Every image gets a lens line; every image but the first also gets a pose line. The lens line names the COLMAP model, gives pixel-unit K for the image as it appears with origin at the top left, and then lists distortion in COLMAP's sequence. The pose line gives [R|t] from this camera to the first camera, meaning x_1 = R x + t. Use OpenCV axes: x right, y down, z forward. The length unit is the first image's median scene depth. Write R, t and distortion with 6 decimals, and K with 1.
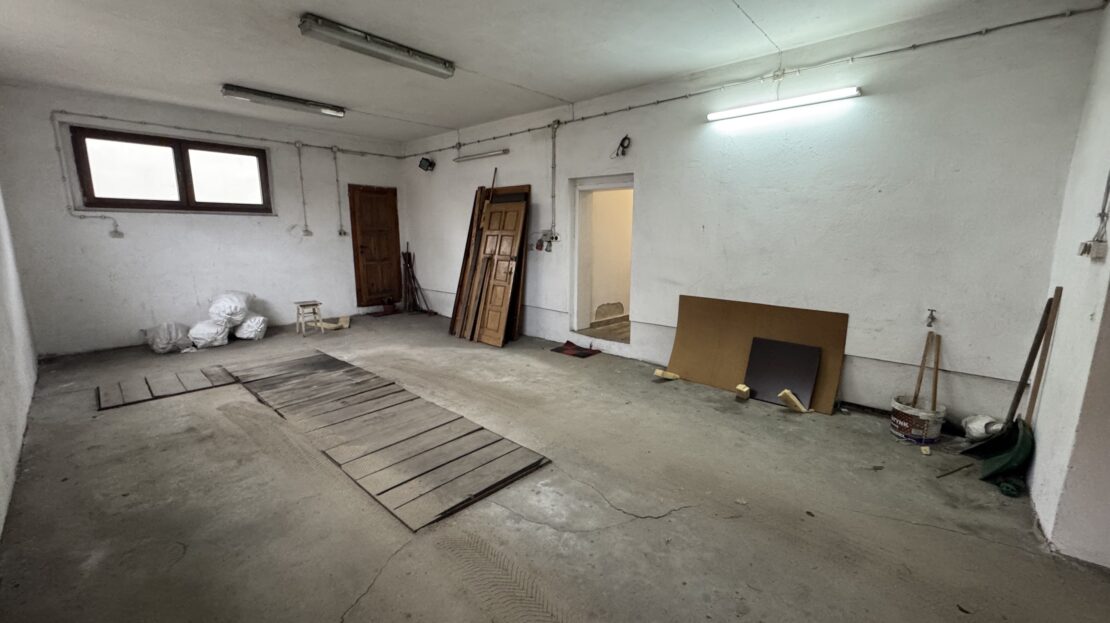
lens RADIAL K [[437.8, 0, 555.5], [0, 437.8, 311.4], [0, 0, 1]] dist [-0.000120, -0.000357]
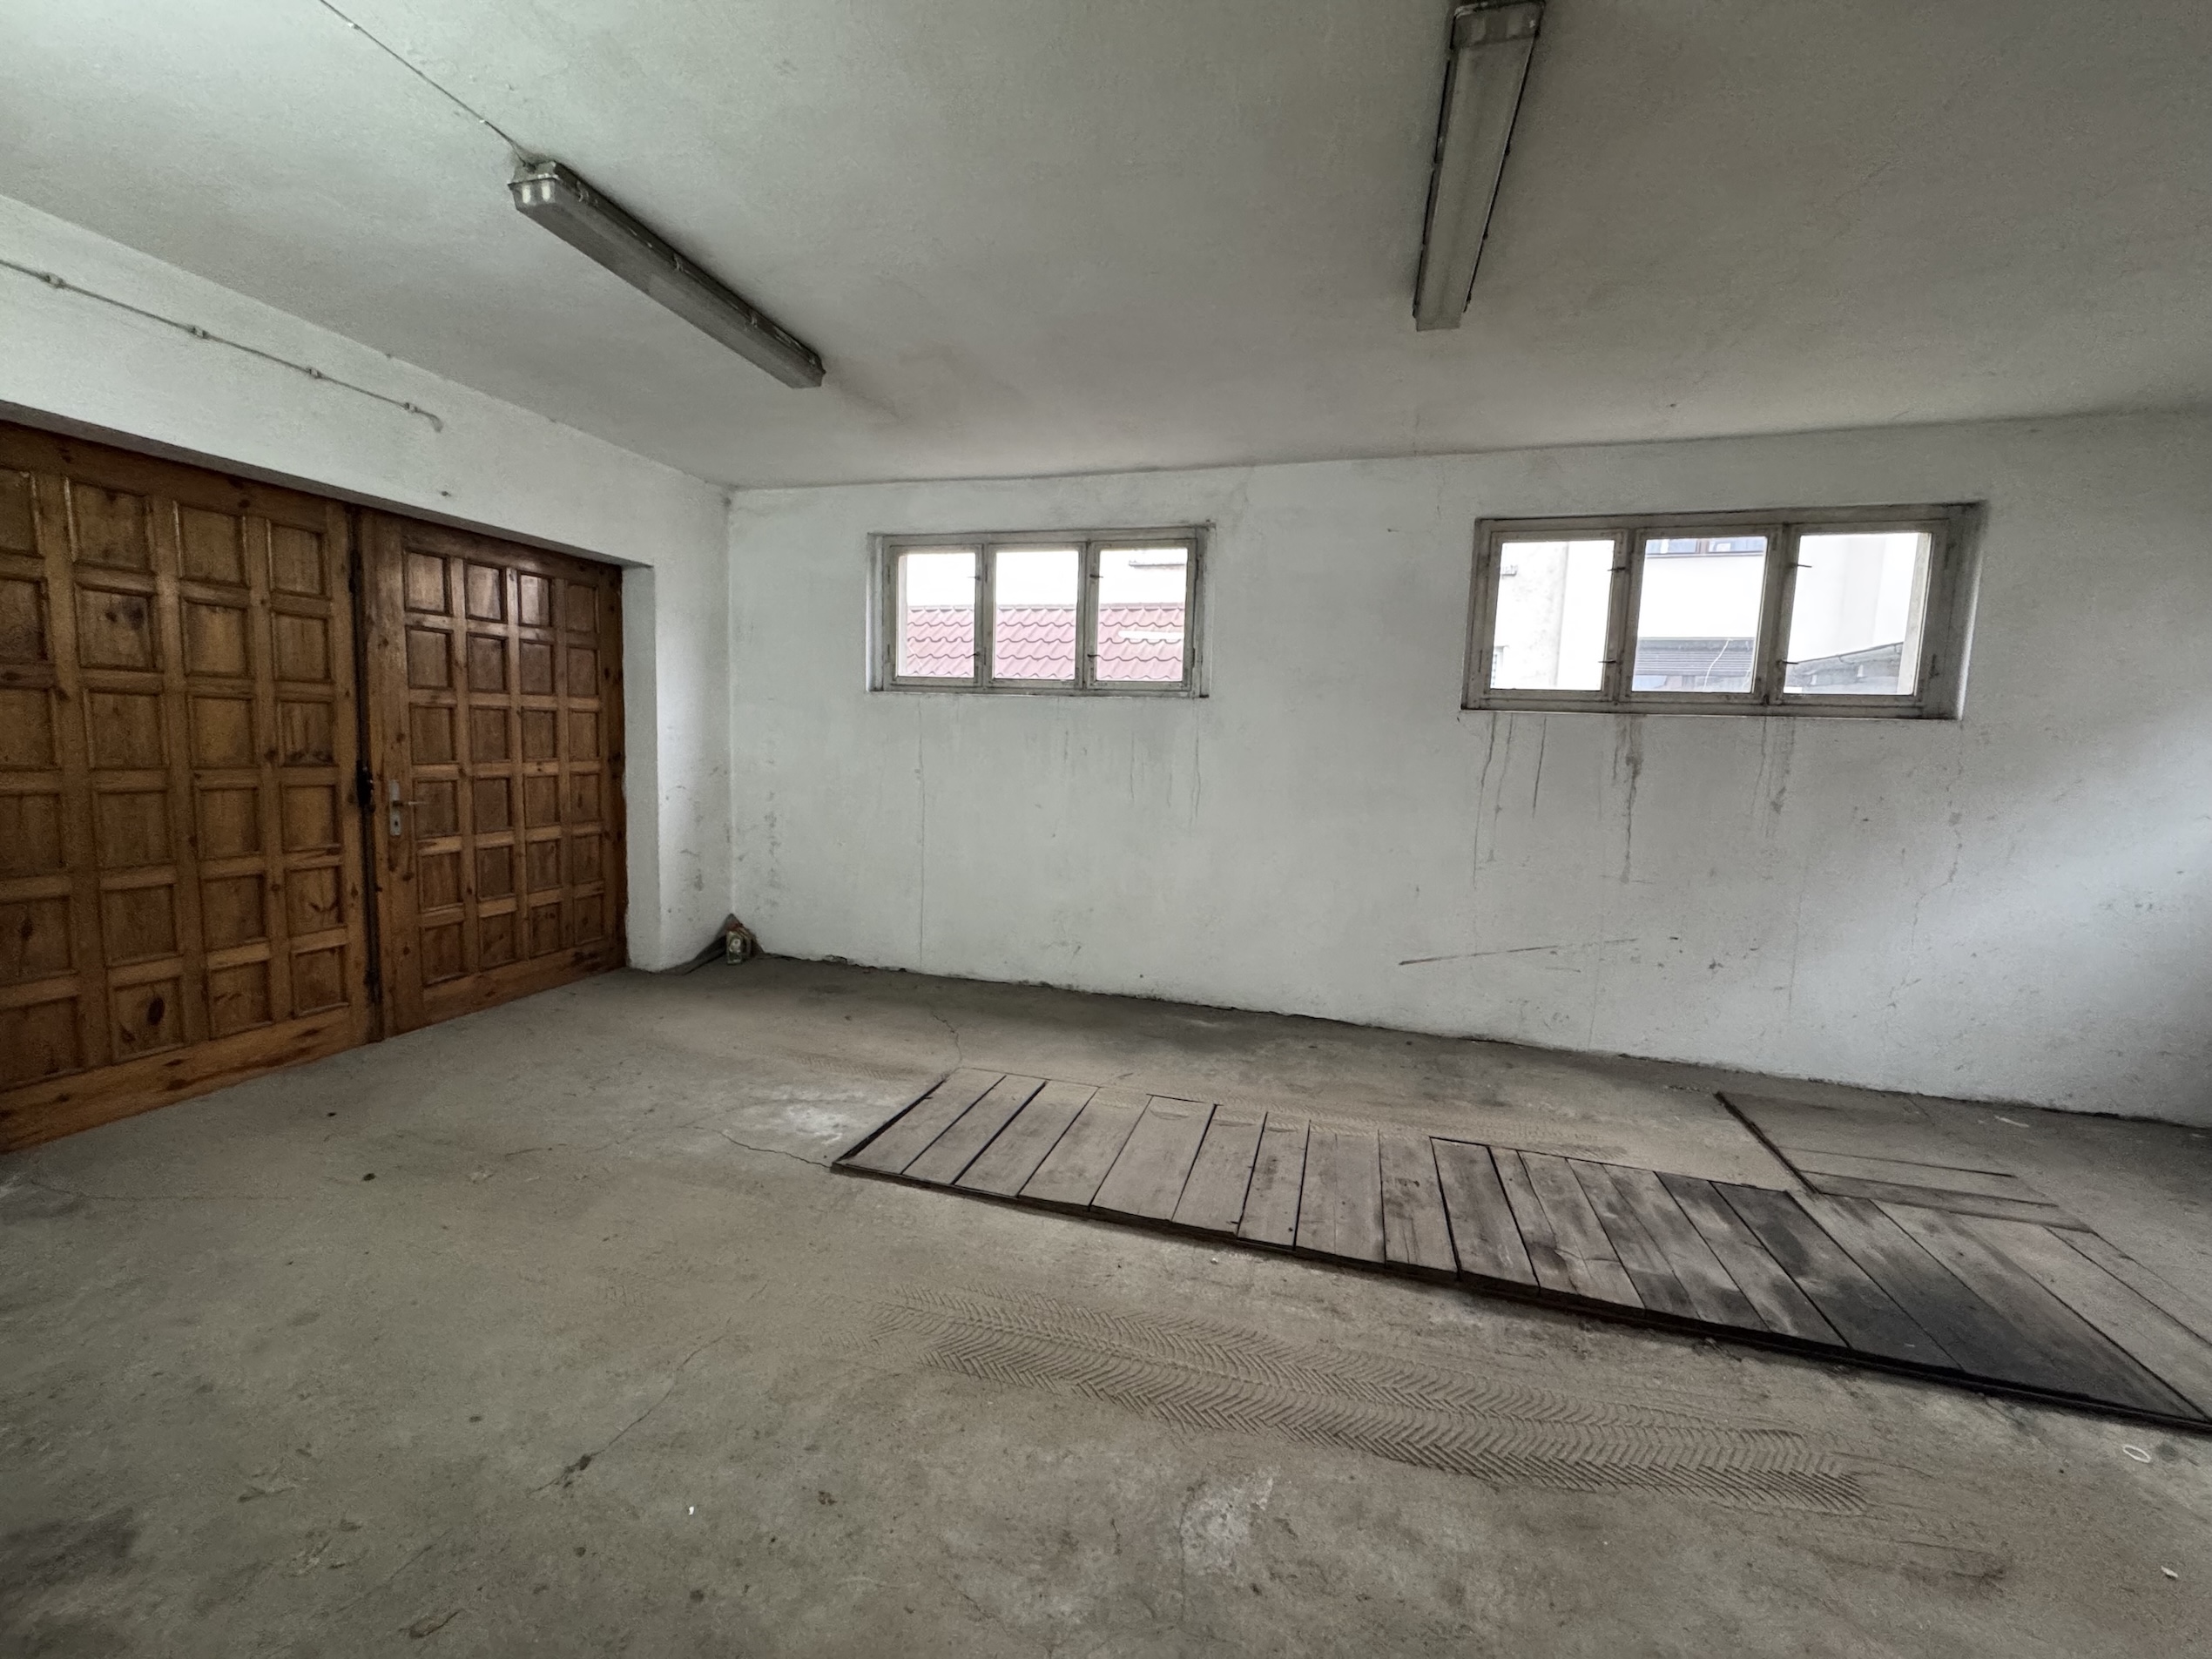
lens RADIAL K [[876.7, 0, 1104.1], [0, 876.7, 835.7], [0, 0, 1]] dist [-0.001227, -0.000184]
pose [[-0.896936, 0.014650, -0.441919, 0.104973], [-0.115835, 0.956759, 0.266821, -0.243329], [0.426719, 0.290511, -0.856455, 1.289330]]
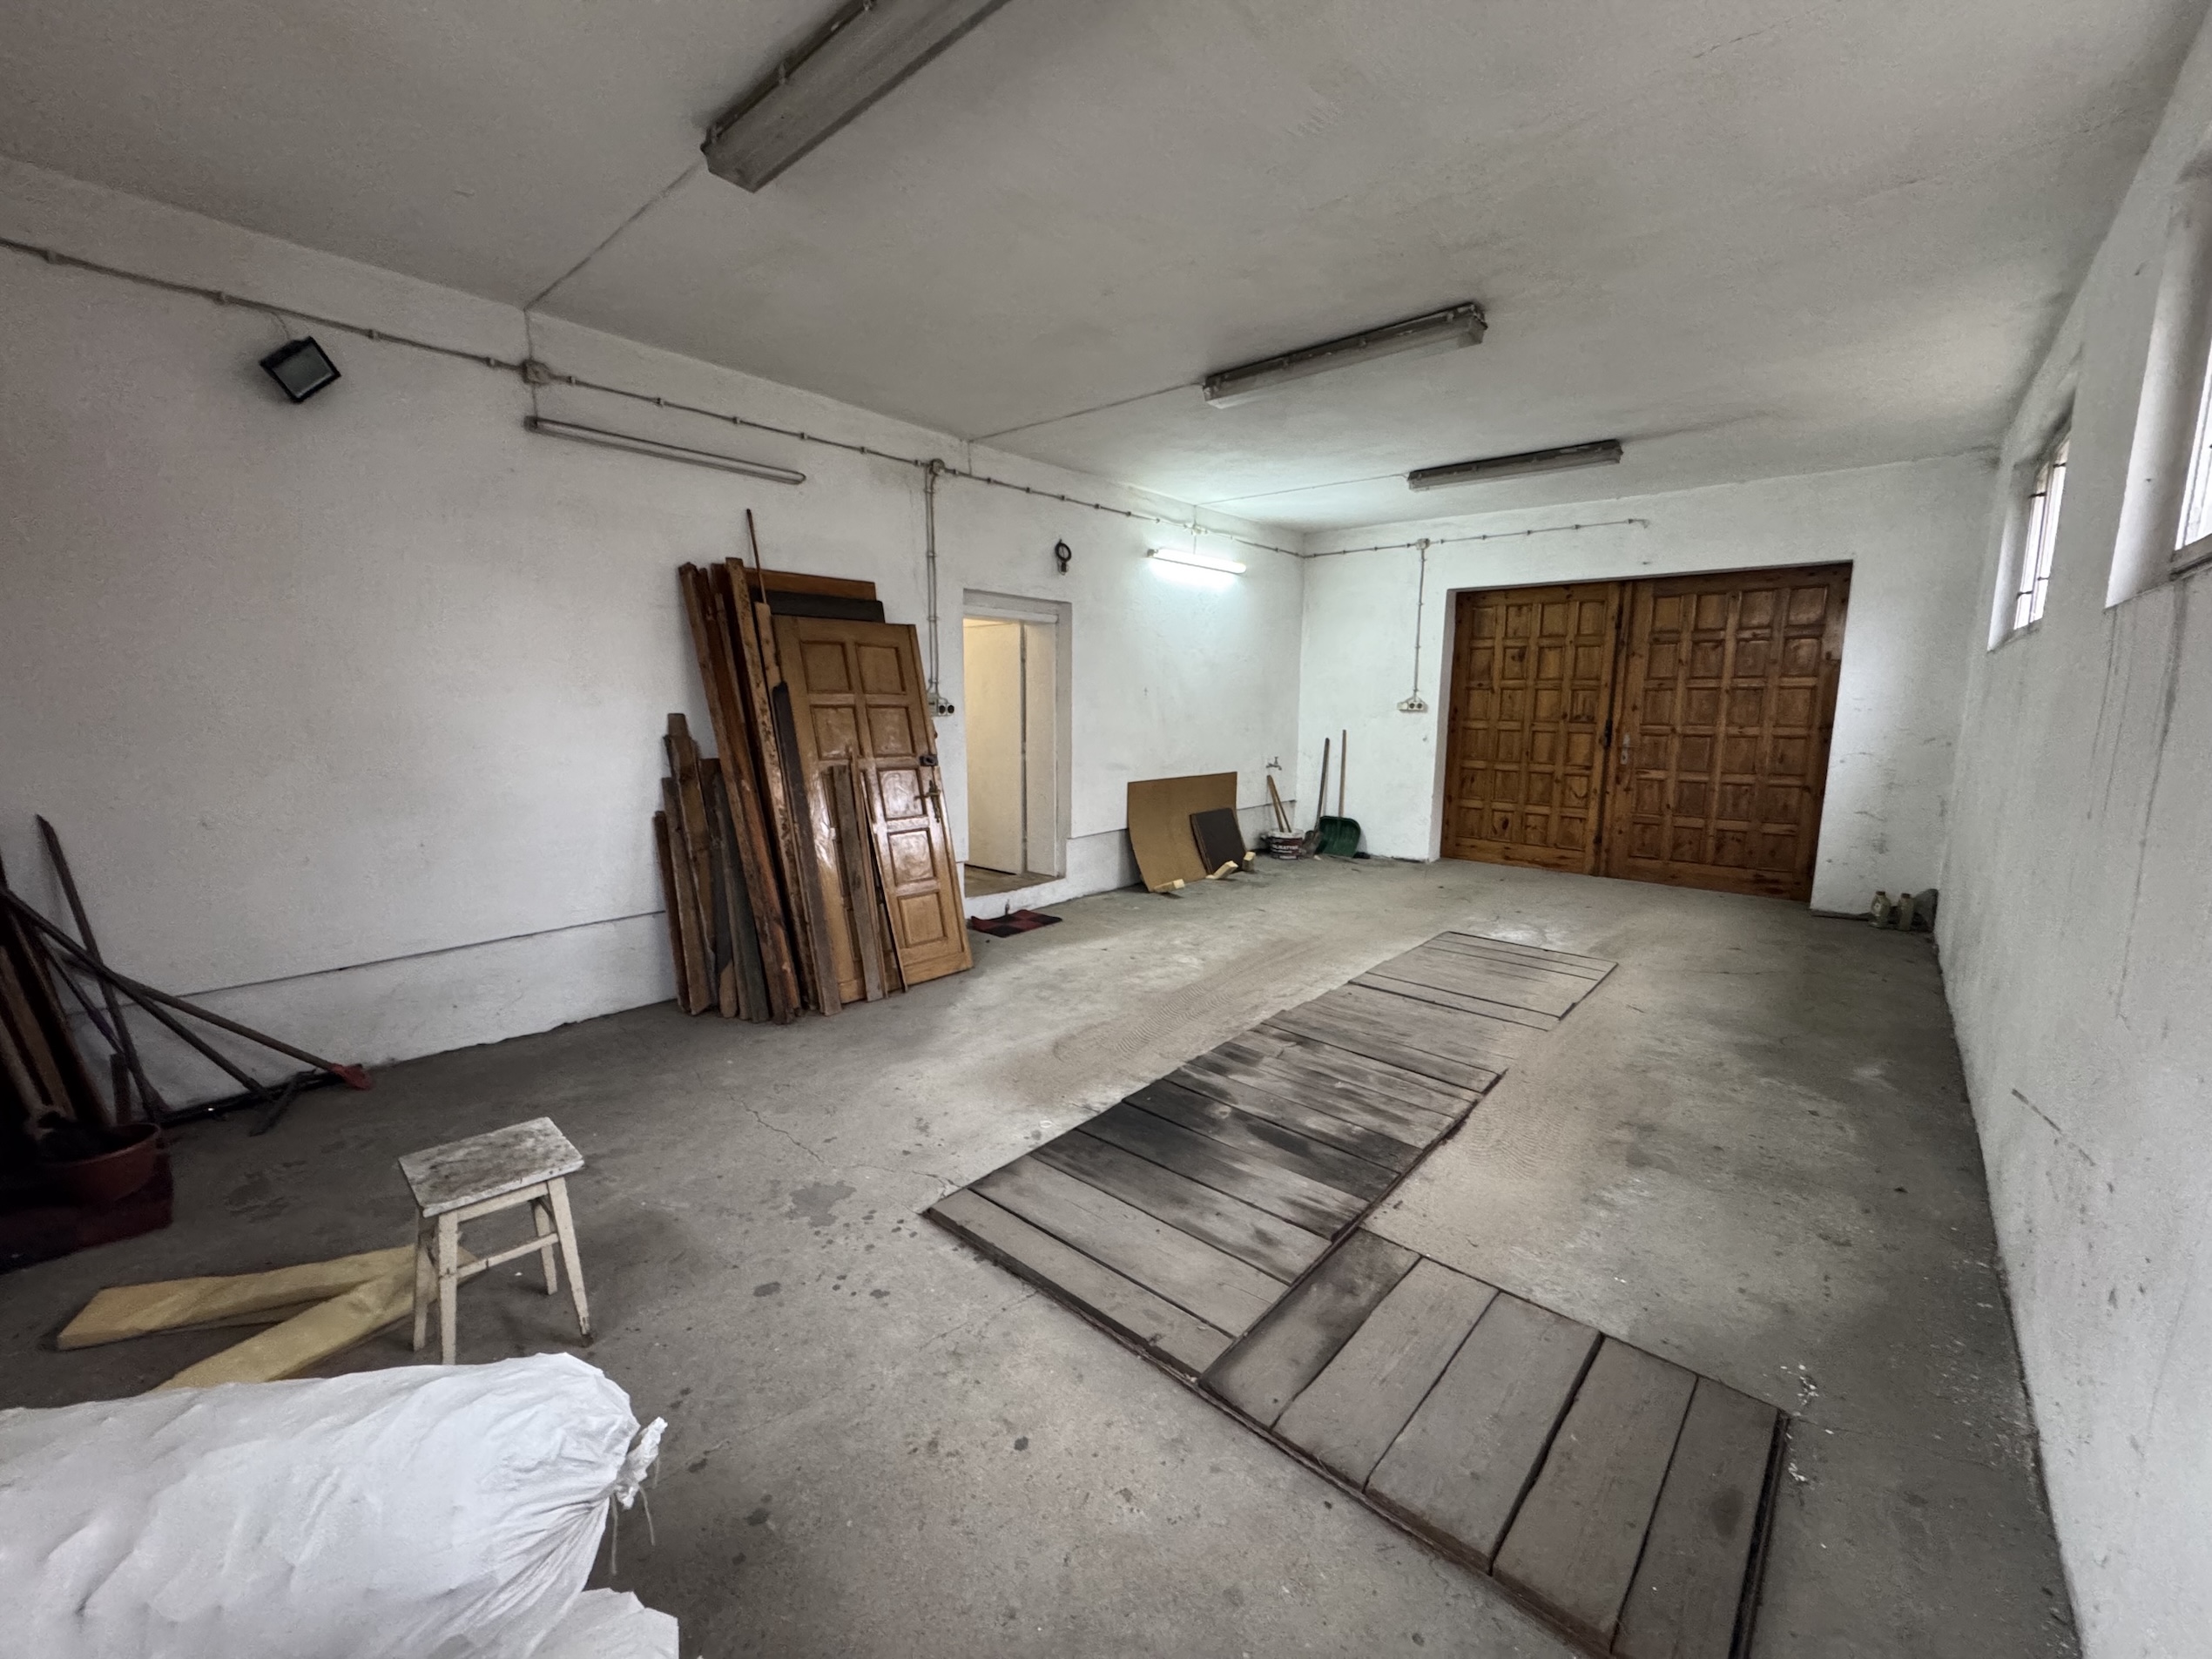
lens RADIAL K [[876.7, 0, 1099.6], [0, 876.7, 829.5], [0, 0, 1]] dist [-0.001227, -0.000184]
pose [[-0.009525, -0.155487, 0.987792, -1.262136], [0.173320, 0.972628, 0.154771, -0.211605], [-0.984820, 0.172678, 0.017685, 1.123355]]
